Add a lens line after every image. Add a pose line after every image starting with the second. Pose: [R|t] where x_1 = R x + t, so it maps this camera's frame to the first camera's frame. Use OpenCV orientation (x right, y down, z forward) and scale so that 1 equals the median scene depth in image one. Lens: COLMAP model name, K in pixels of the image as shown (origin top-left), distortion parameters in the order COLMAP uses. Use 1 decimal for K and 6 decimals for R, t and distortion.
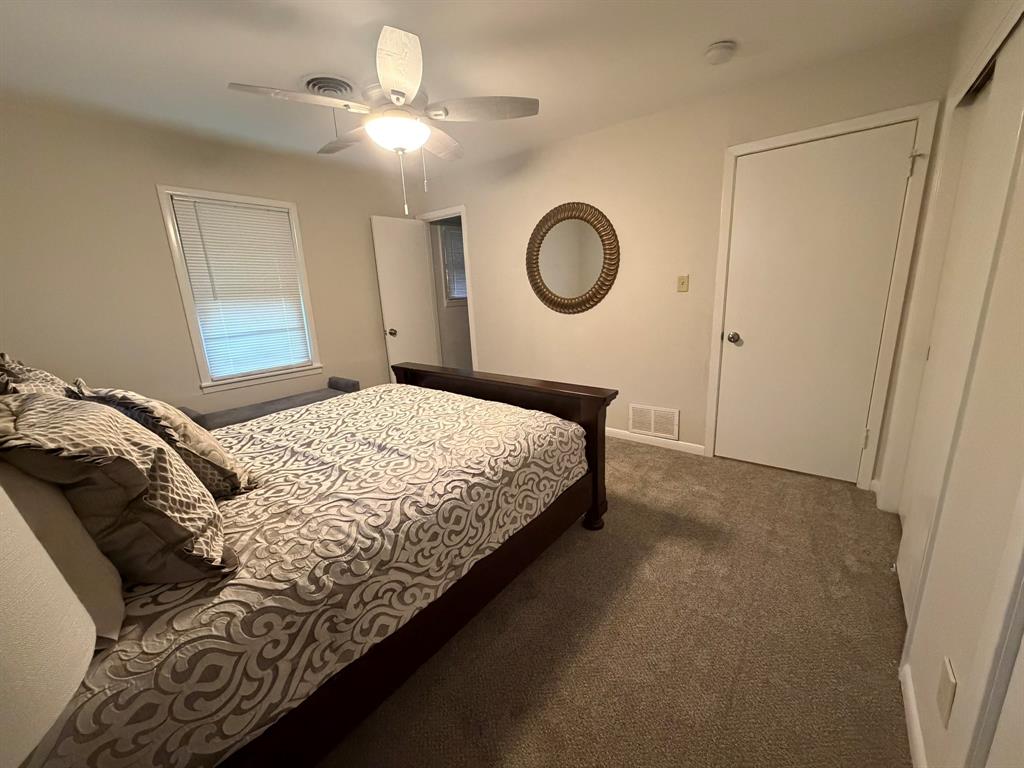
lens RADIAL K [[406.3, 0, 512.0], [0, 406.3, 384.0], [0, 0, 1]] dist [0.001223, 0.000092]
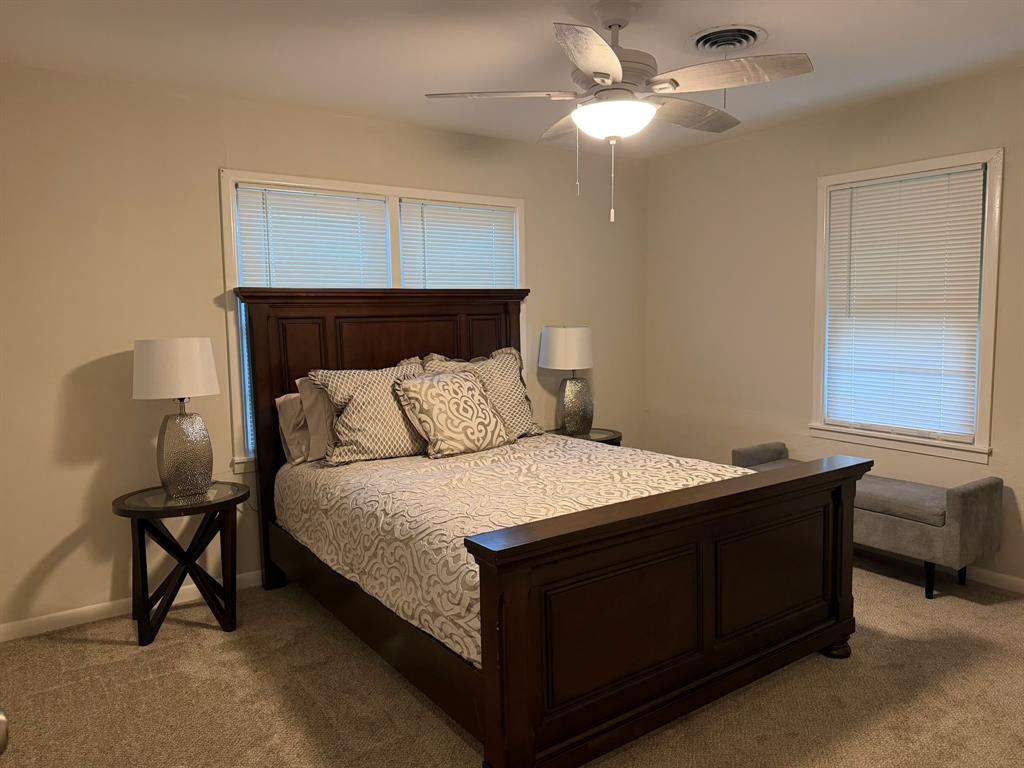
lens RADIAL K [[733.0, 0, 512.0], [0, 733.0, 384.0], [0, 0, 1]] dist [-0.000685, -0.000159]
pose [[-0.269673, 0.141353, -0.952521, 0.890298], [-0.205084, 0.958043, 0.200235, -0.295275], [0.940860, 0.249345, -0.229369, 0.982160]]
